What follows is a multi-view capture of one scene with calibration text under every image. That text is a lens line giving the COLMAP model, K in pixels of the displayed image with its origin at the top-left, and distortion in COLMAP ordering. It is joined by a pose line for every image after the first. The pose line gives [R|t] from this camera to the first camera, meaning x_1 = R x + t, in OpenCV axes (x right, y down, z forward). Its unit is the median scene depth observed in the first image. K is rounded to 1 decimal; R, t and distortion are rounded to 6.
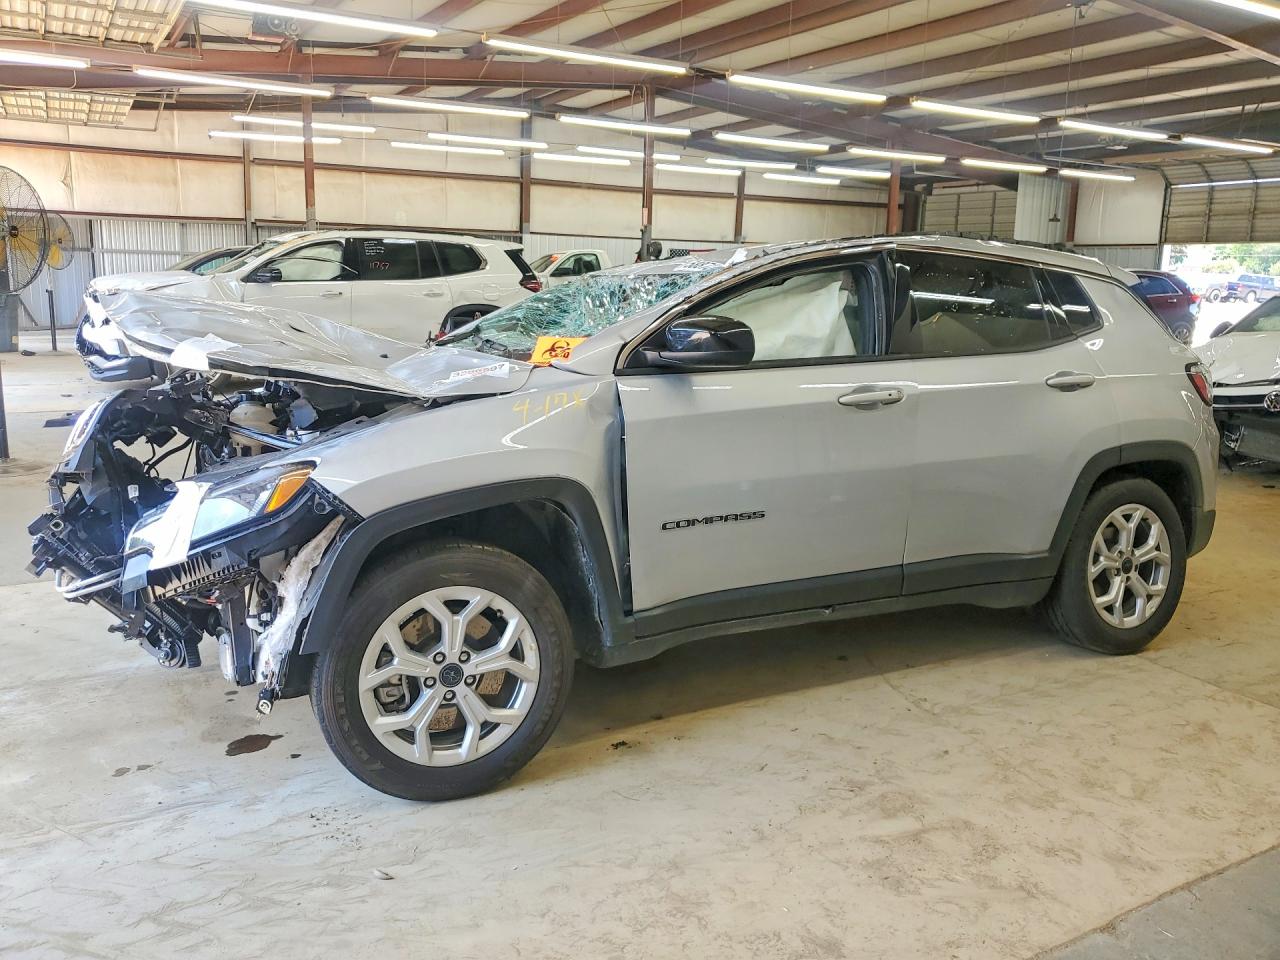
lens RADIAL K [[1024.2, 0, 634.9], [0, 1024.2, 480.7], [0, 0, 1]] dist [-0.012800, 0.052047]
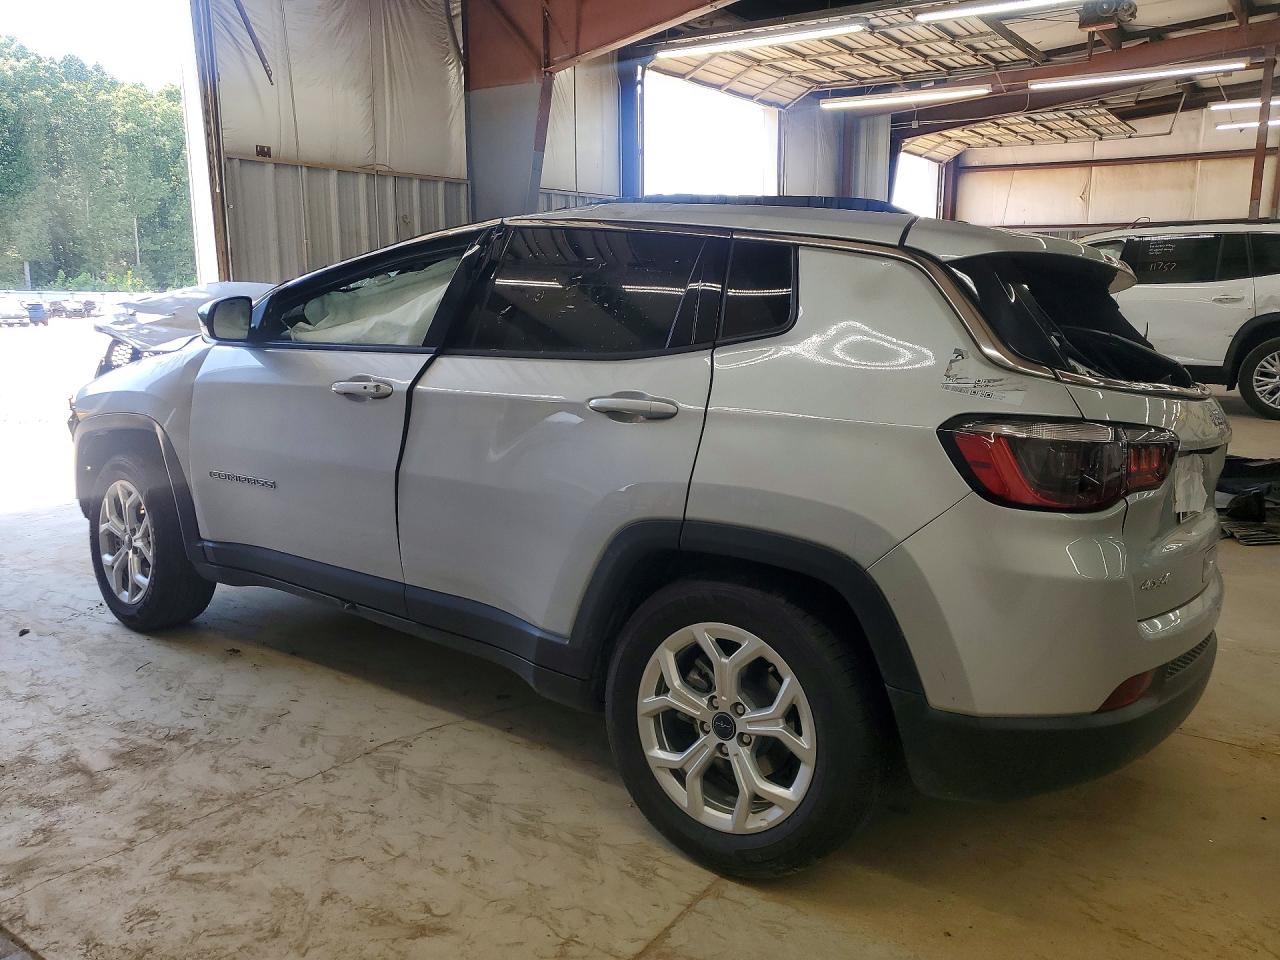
lens RADIAL K [[1024.2, 0, 641.5], [0, 1024.2, 472.7], [0, 0, 1]] dist [-0.012800, 0.052047]
pose [[0.434468, 0.152568, -0.887671, 1.173113], [-0.169931, 0.981735, 0.085563, -0.129237], [0.884512, 0.113668, 0.452458, 0.803701]]
